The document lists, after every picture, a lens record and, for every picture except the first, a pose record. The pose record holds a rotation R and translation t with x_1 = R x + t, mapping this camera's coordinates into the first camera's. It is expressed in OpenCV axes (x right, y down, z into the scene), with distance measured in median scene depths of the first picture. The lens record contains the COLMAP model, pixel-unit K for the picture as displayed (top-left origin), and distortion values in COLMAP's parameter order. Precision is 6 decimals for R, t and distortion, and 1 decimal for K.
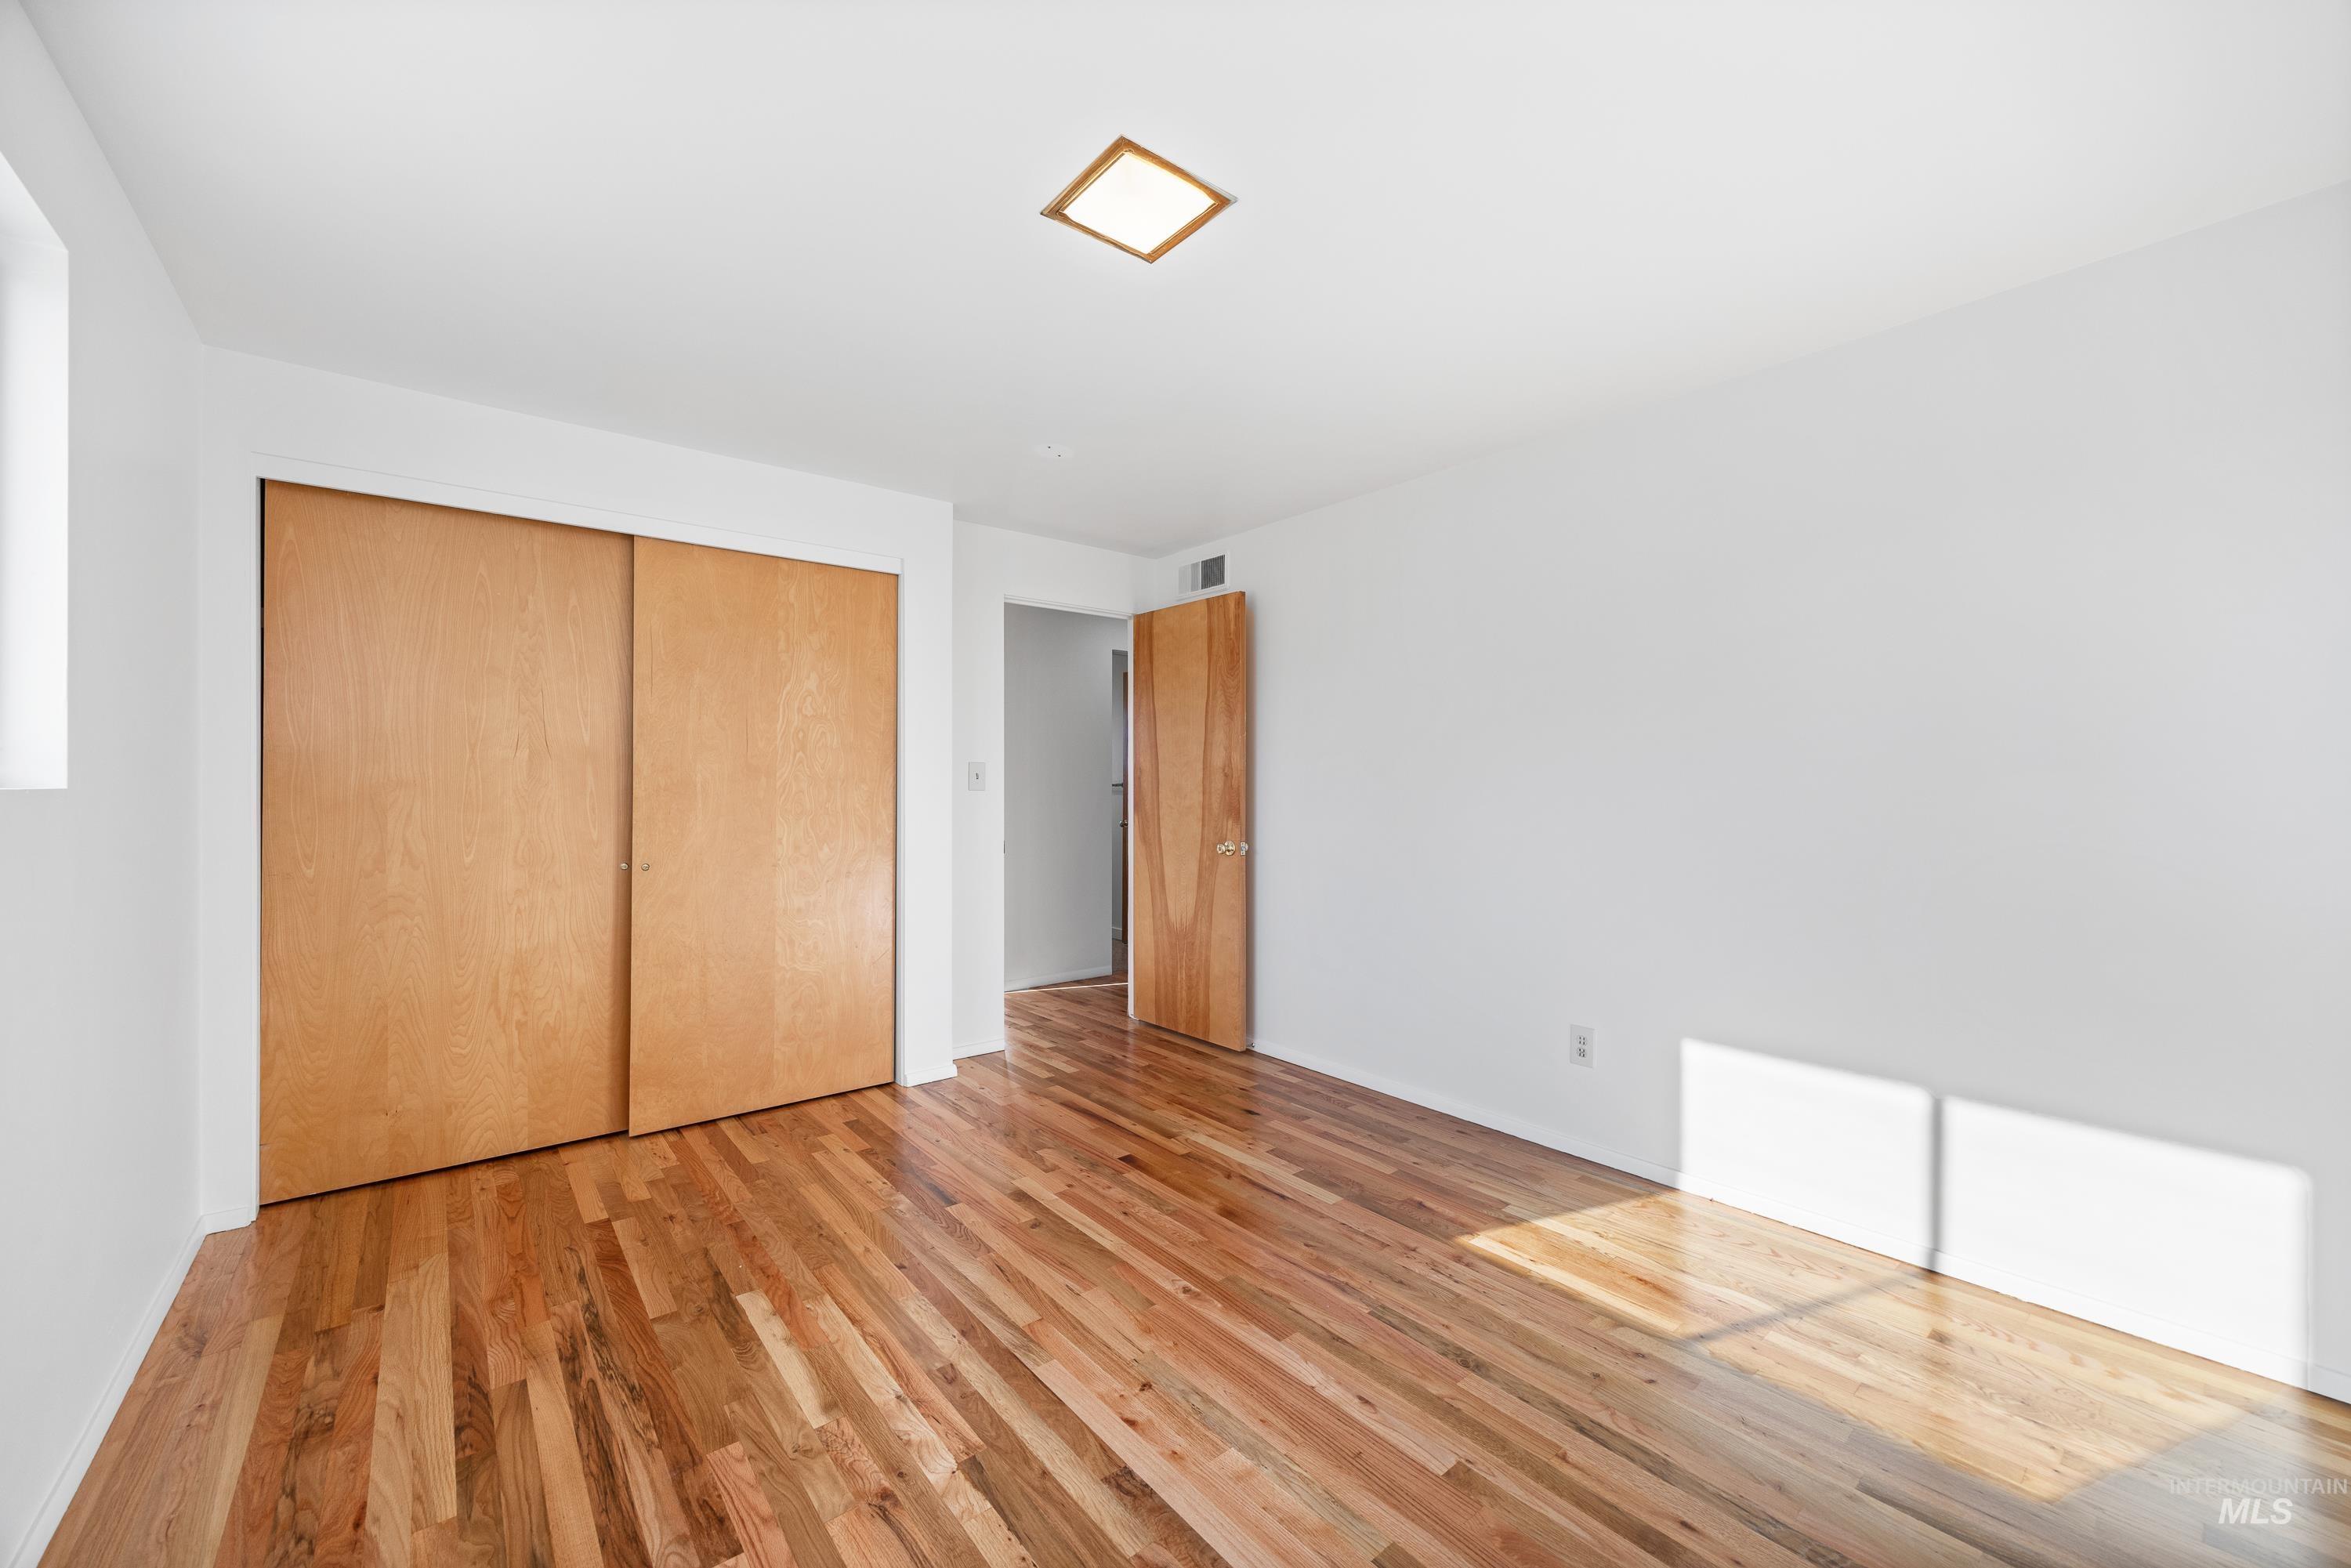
lens RADIAL K [[891.3, 0, 1175.5], [0, 891.3, 784.0], [0, 0, 1]] dist [0.002453, 0.000137]
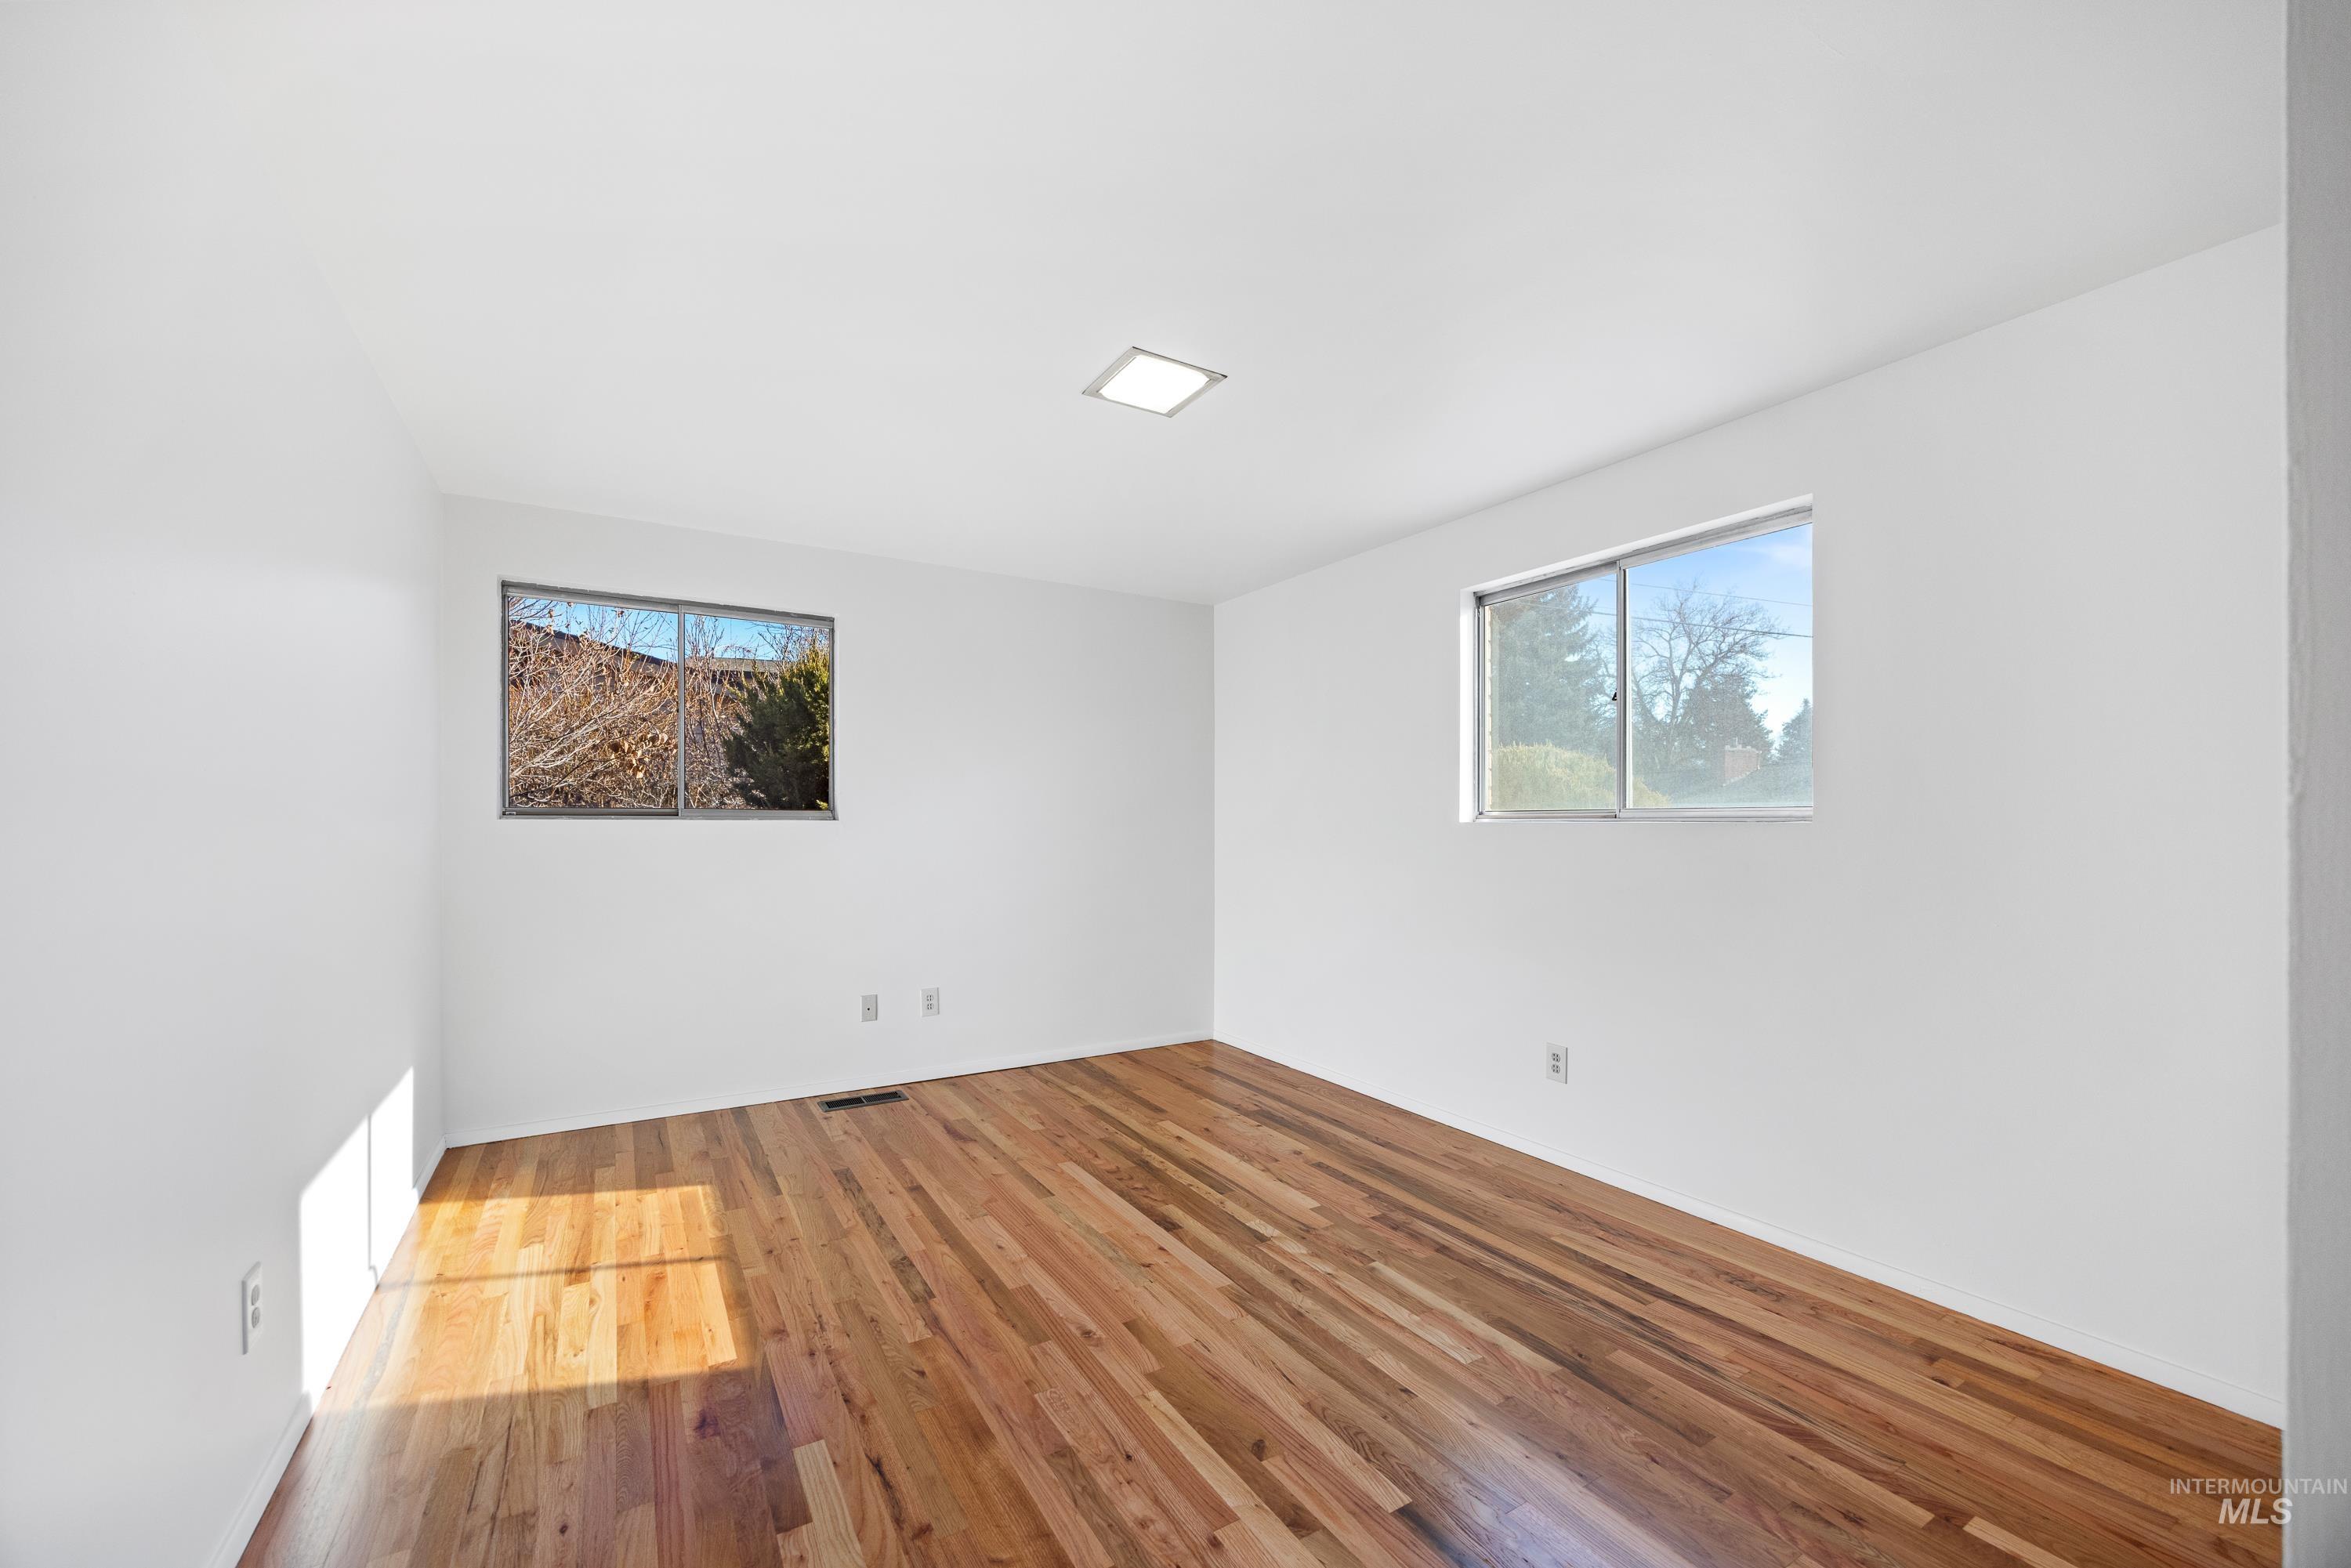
lens RADIAL K [[891.3, 0, 1175.5], [0, 891.3, 784.0], [0, 0, 1]] dist [0.002453, 0.000137]
pose [[-0.991284, 0.004191, 0.131677, -0.228759], [-0.001610, 0.999034, -0.043913, 0.006643], [-0.131734, -0.043743, -0.990319, 2.103813]]
